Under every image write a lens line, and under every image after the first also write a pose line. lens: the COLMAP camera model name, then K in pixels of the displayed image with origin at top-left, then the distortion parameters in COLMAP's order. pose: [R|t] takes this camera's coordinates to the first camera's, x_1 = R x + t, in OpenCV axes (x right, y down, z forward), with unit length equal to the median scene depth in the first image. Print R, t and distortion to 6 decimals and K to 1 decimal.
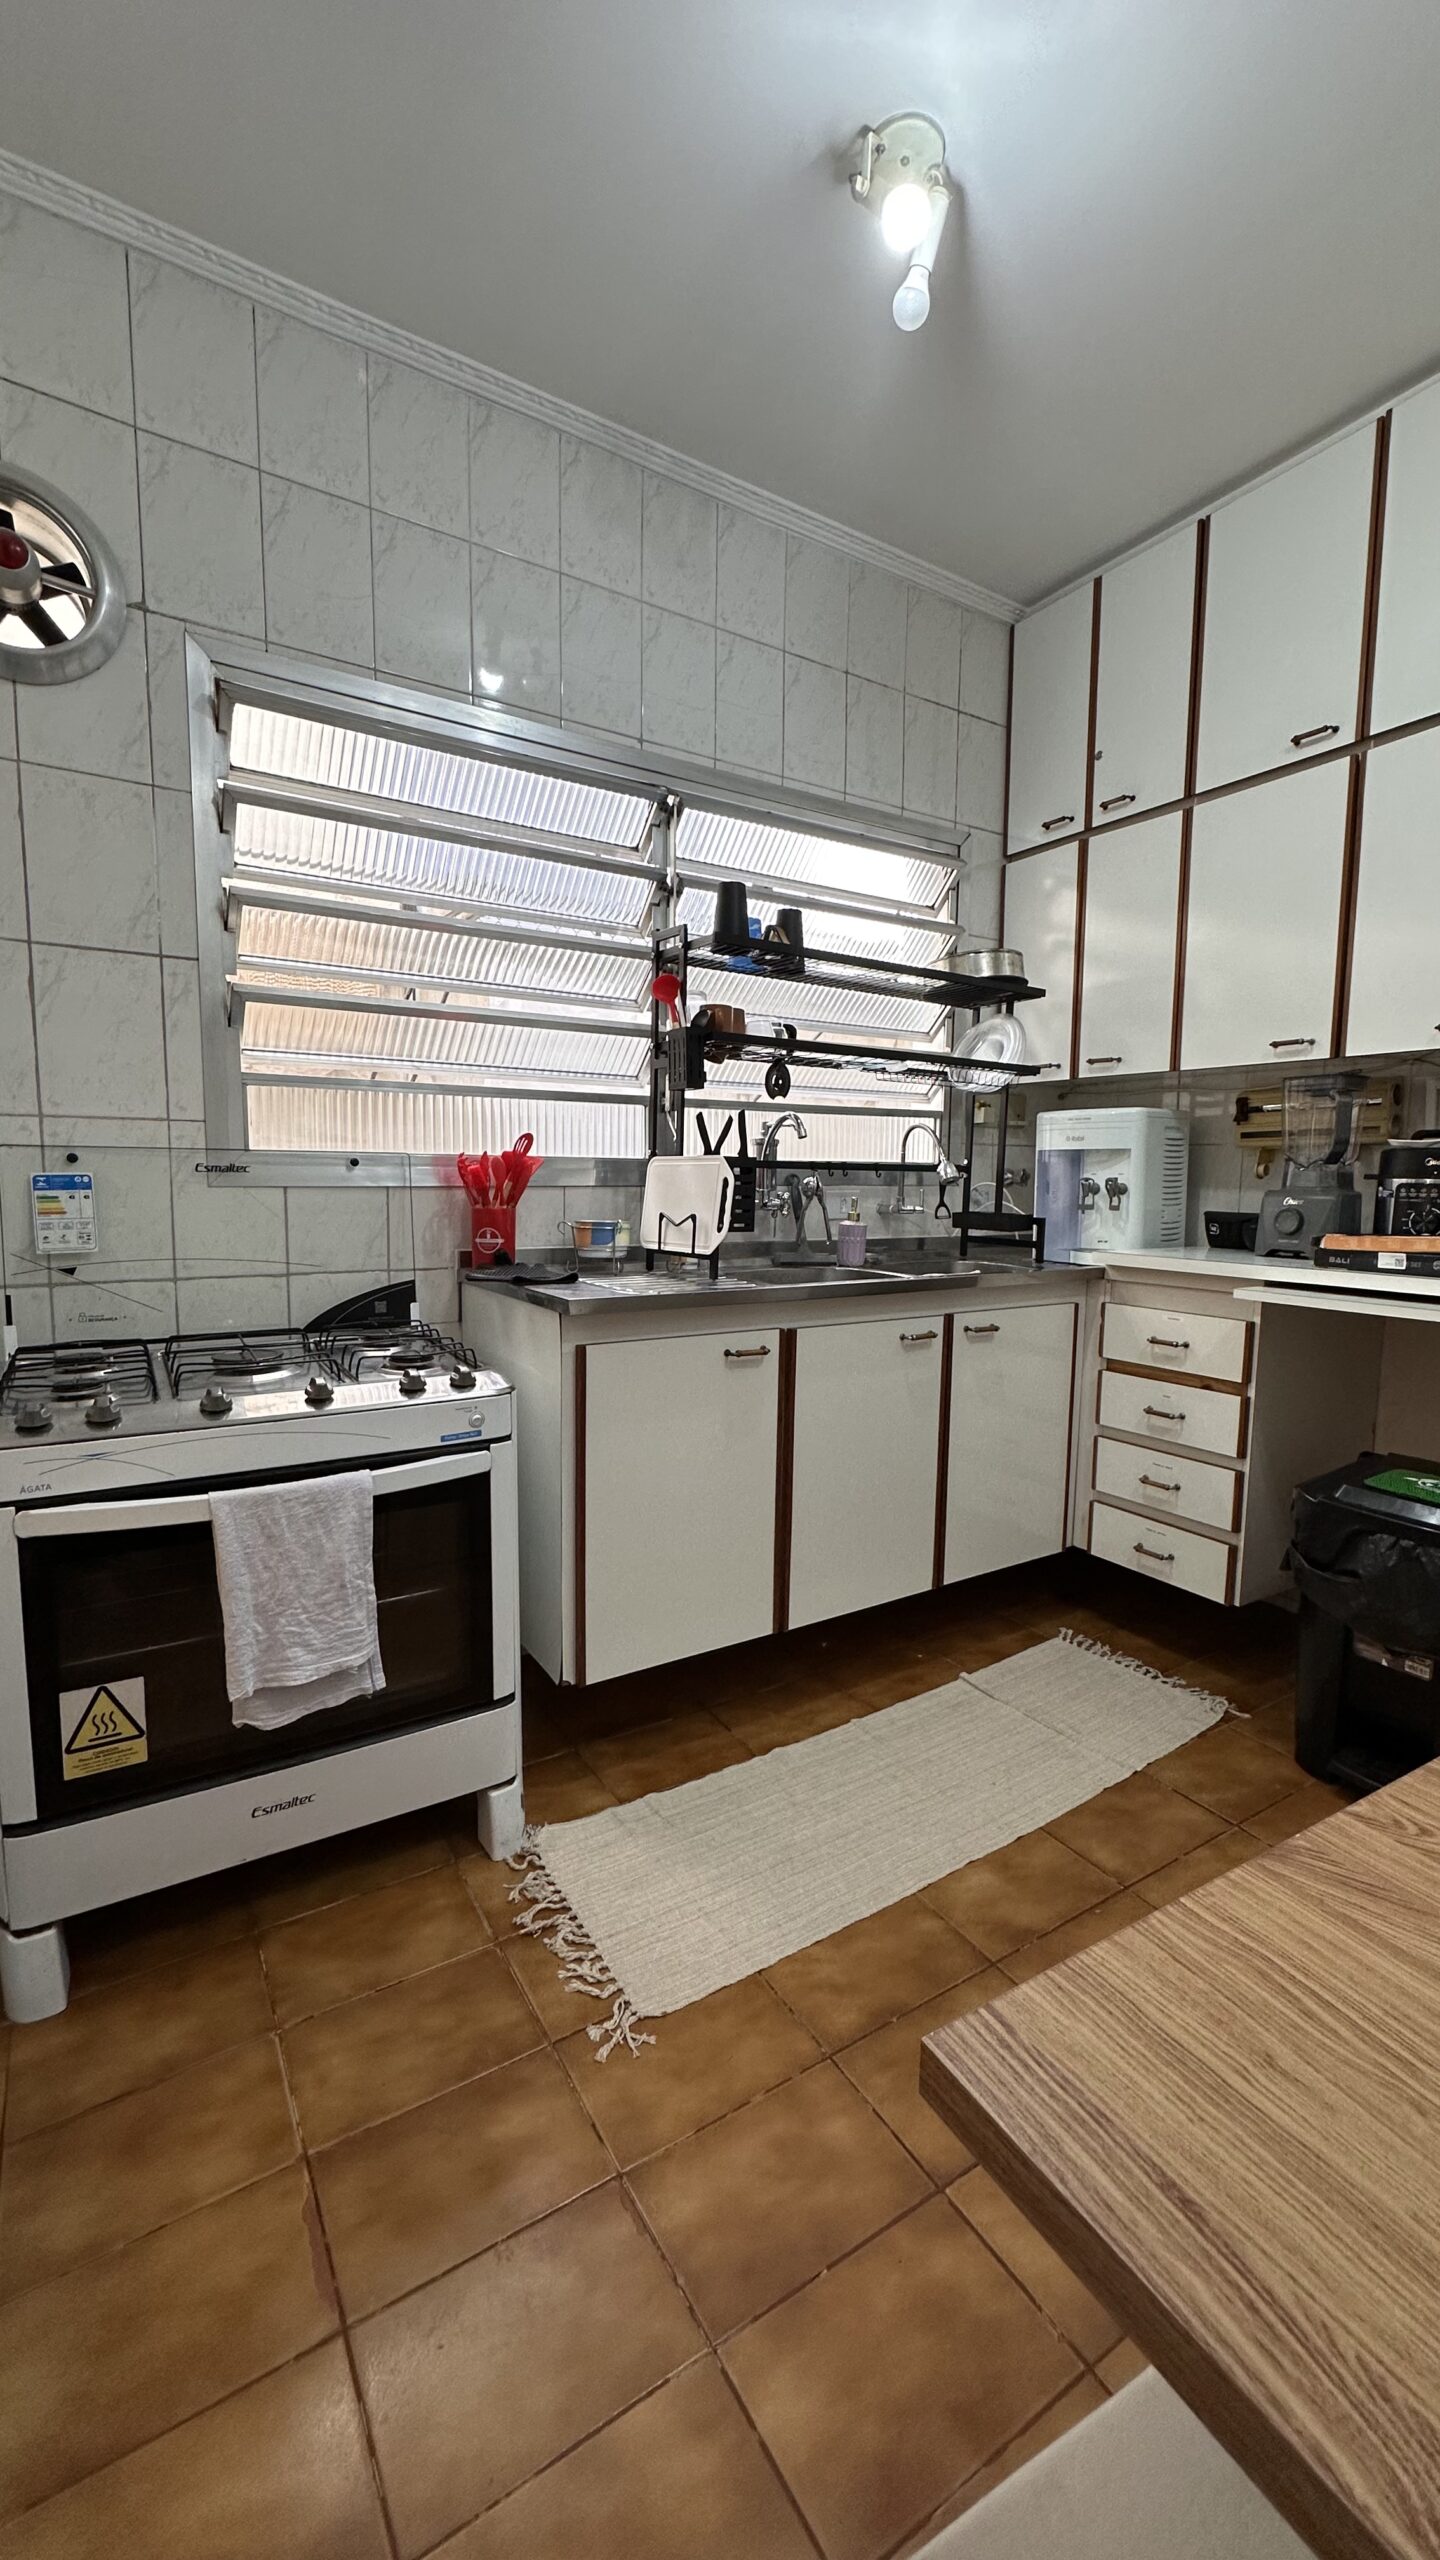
lens RADIAL K [[1023.3, 0, 720.0], [0, 1023.3, 1280.0], [0, 0, 1]] dist [-0.003229, -0.000029]
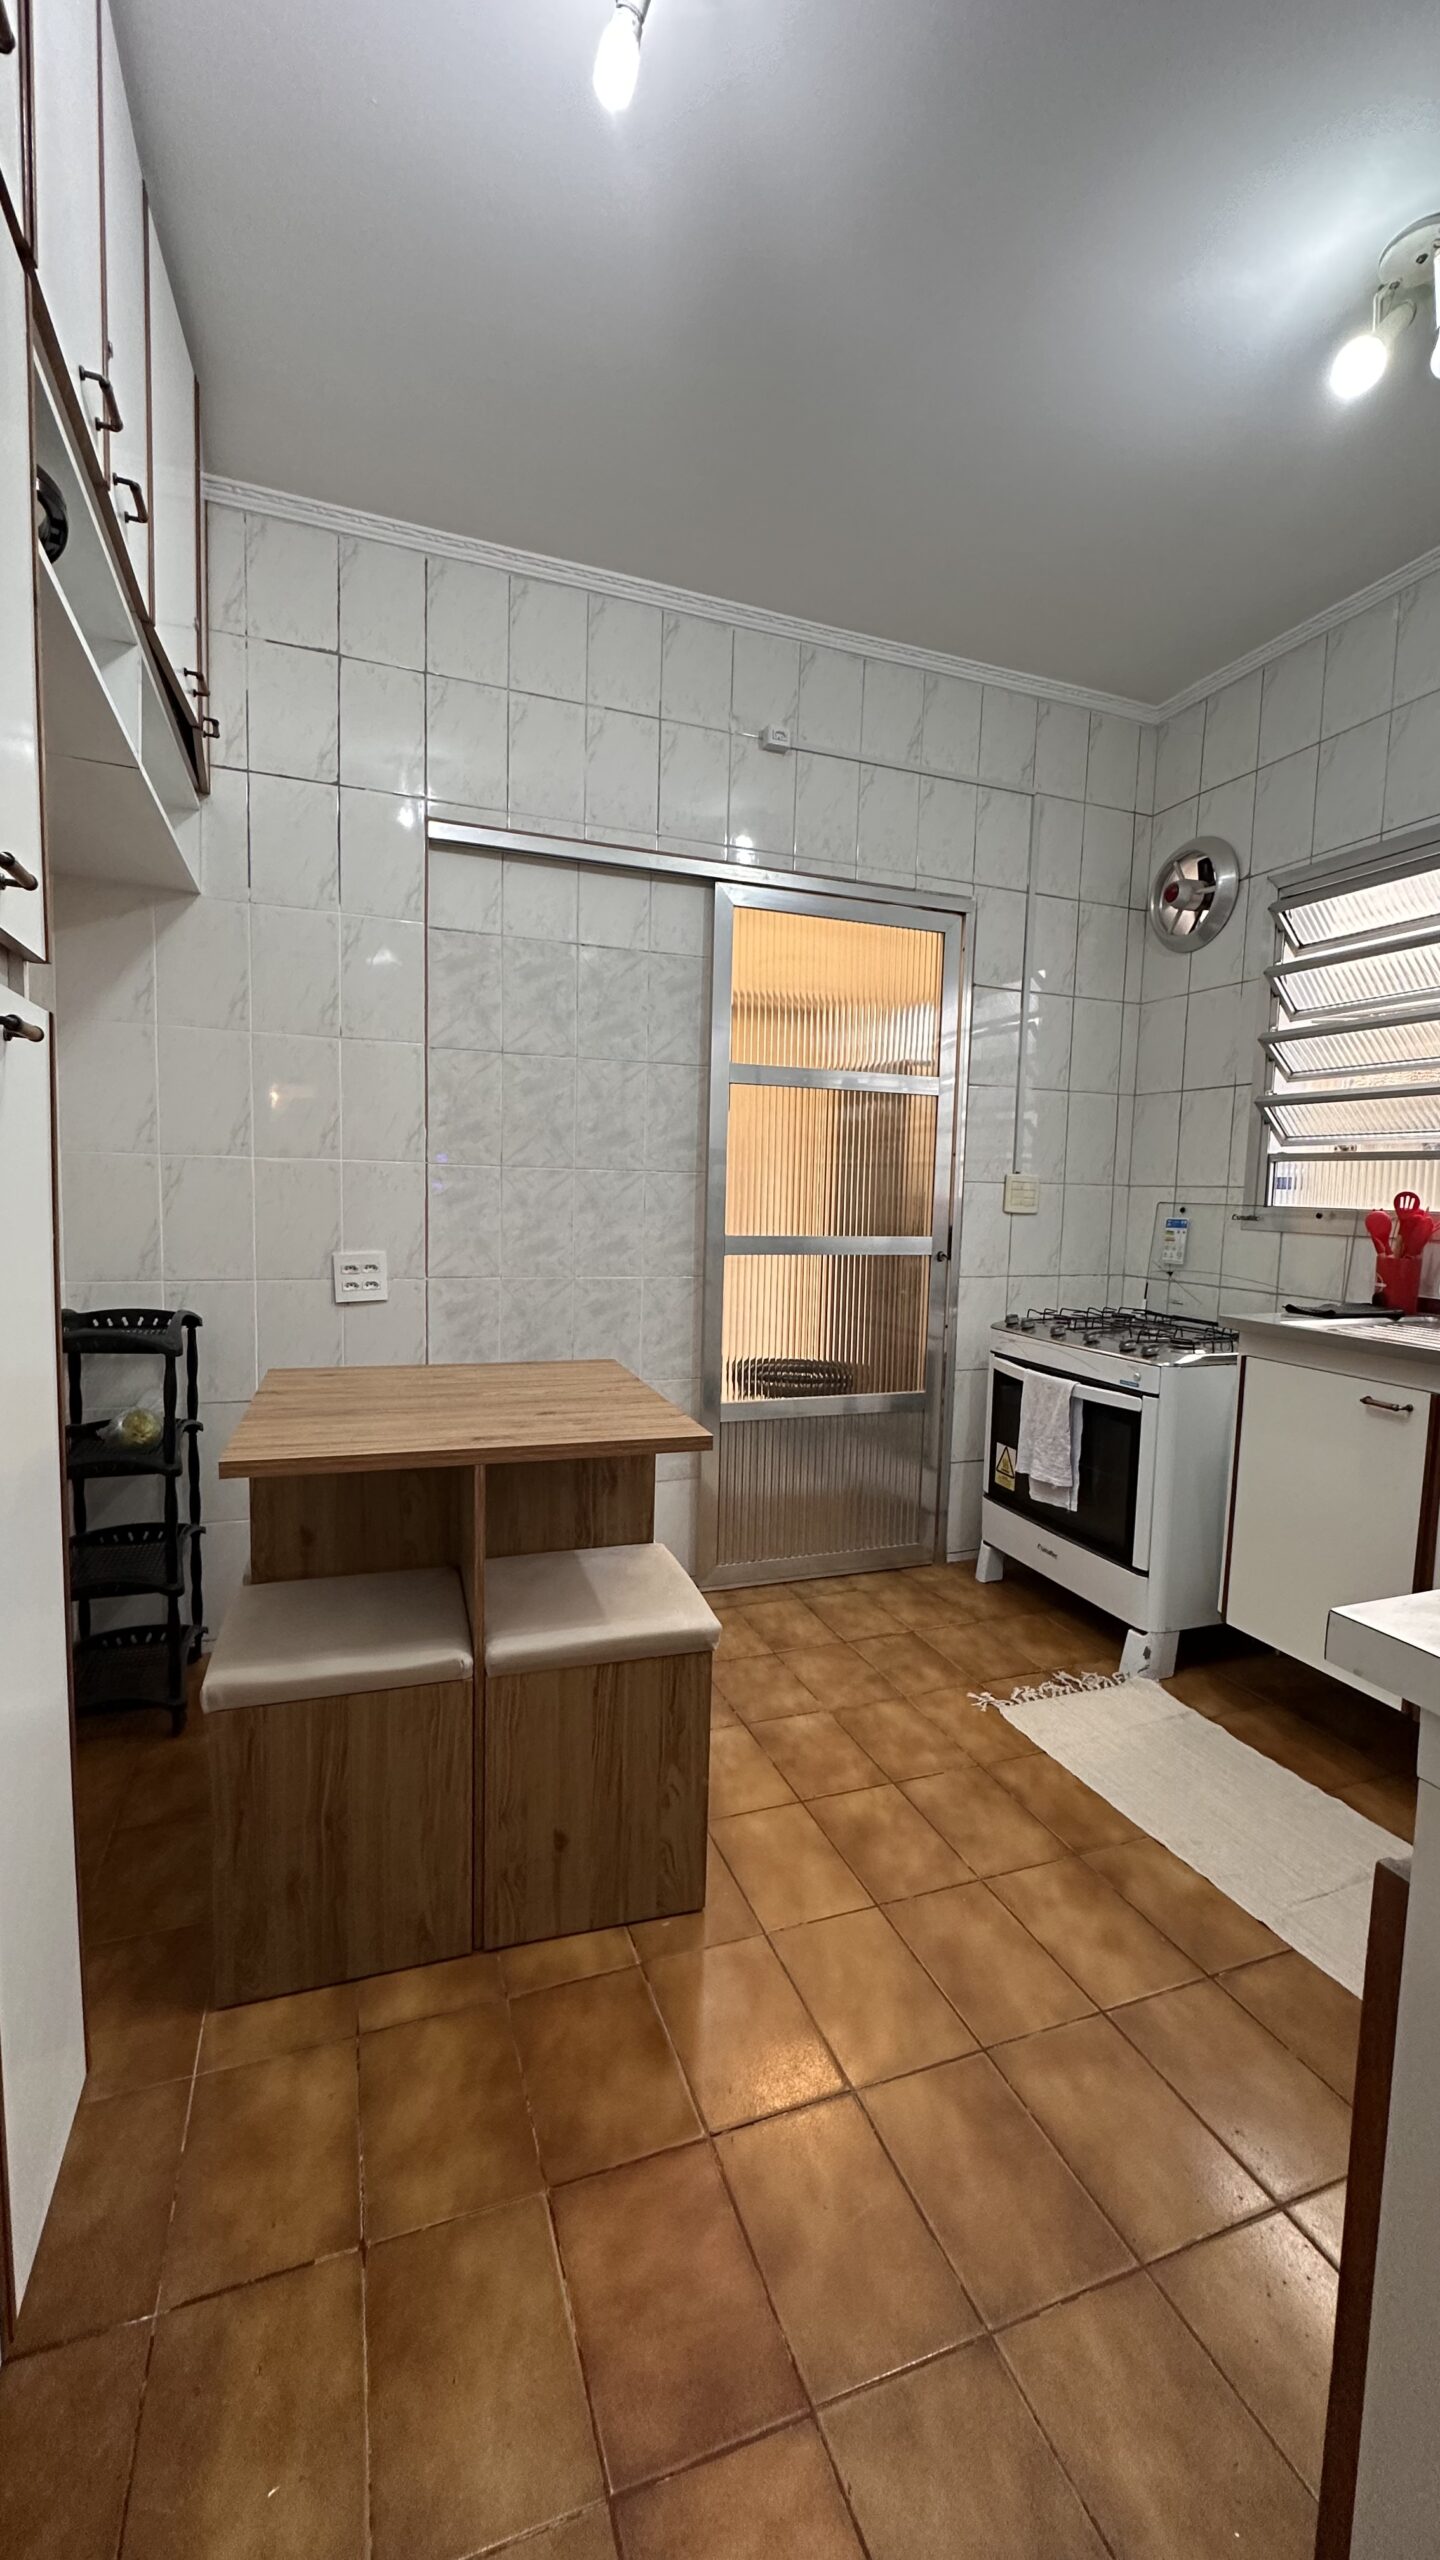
lens RADIAL K [[1023.3, 0, 720.0], [0, 1023.3, 1280.0], [0, 0, 1]] dist [-0.003229, -0.000029]
pose [[-0.202118, 0.073508, -0.976599, 0.993490], [-0.133783, 0.985759, 0.101886, -0.058530], [0.970181, 0.151245, -0.189406, 0.463630]]
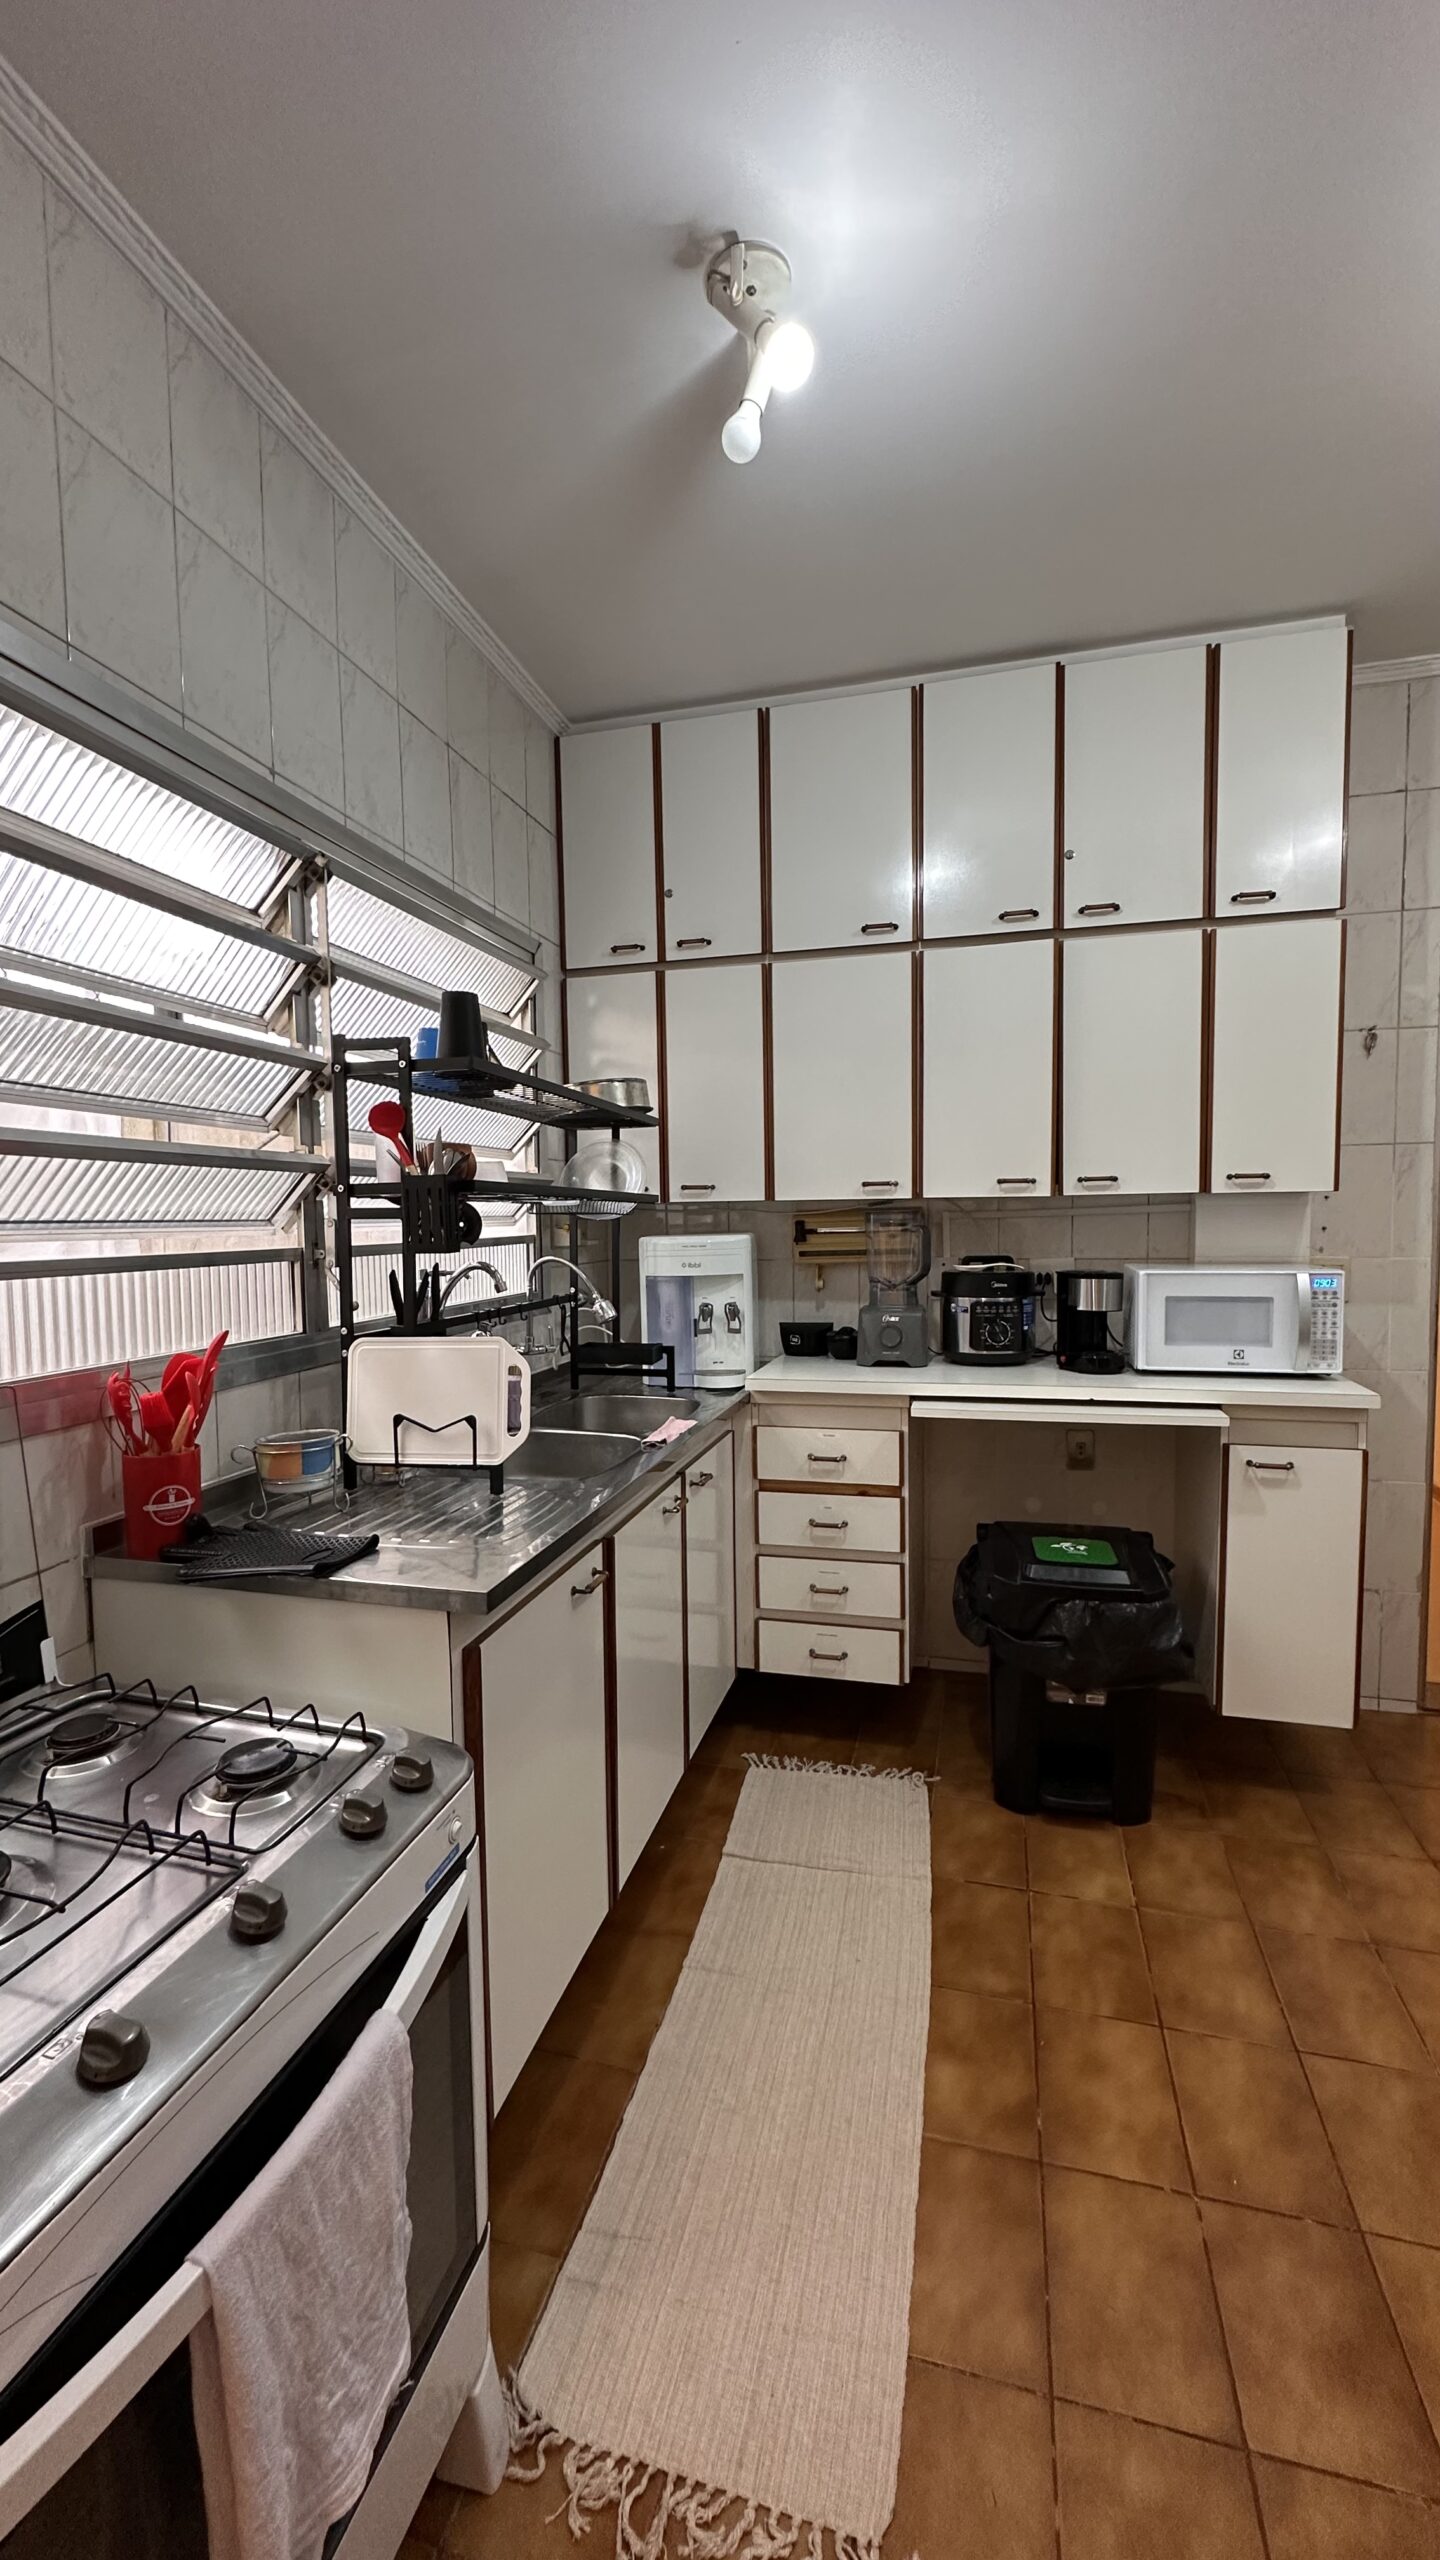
lens RADIAL K [[1023.6, 0, 720.0], [0, 1023.6, 1280.0], [0, 0, 1]] dist [0.000571, 0.000401]
pose [[0.729854, -0.065045, 0.680502, -0.377253], [0.095745, 0.995377, -0.007546, -0.131989], [-0.676865, 0.070662, 0.732707, 0.277386]]
